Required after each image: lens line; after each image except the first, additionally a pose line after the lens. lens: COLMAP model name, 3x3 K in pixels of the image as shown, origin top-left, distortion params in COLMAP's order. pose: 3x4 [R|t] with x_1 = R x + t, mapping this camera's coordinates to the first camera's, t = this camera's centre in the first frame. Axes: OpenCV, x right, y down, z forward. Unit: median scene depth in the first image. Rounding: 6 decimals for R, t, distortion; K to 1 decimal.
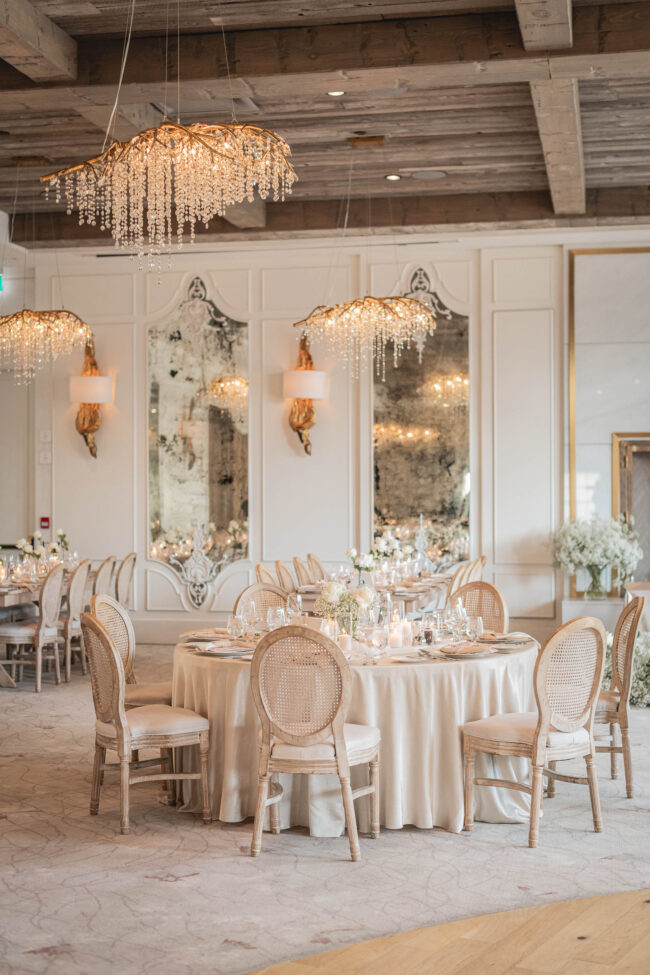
lens RADIAL K [[1395.9, 0, 325.0], [0, 1395.9, 487.5], [0, 0, 1]] dist [-0.008728, 0.148725]
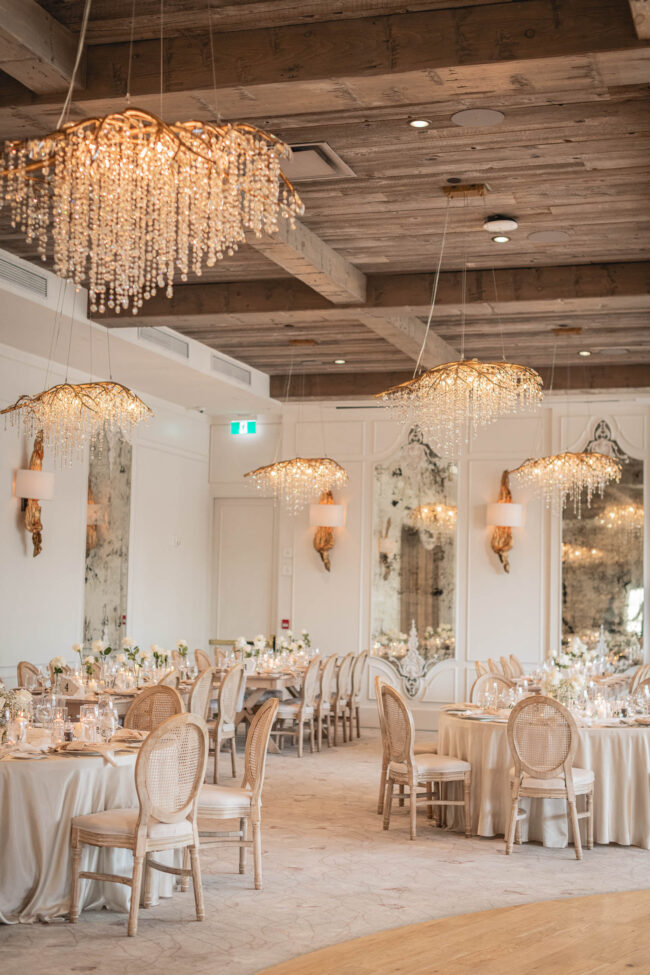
lens RADIAL K [[1395.9, 0, 325.0], [0, 1395.9, 487.5], [0, 0, 1]] dist [-0.008728, 0.148725]
pose [[0.993972, 0.014729, -0.108639, -0.039521], [-0.023120, 0.996810, -0.076386, -0.001291], [0.107168, 0.078438, 0.991142, -0.223842]]
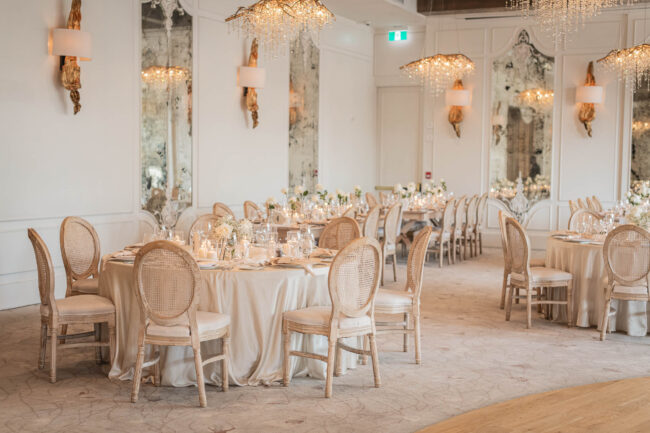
lens RADIAL K [[930.6, 0, 321.9], [0, 930.6, 219.3], [0, 0, 1]] dist [-0.008728, 0.148725]
pose [[0.970668, 0.030339, -0.238504, -0.056495], [-0.014553, 0.997602, 0.067671, 0.004030], [0.239985, -0.062215, 0.968781, -0.162276]]
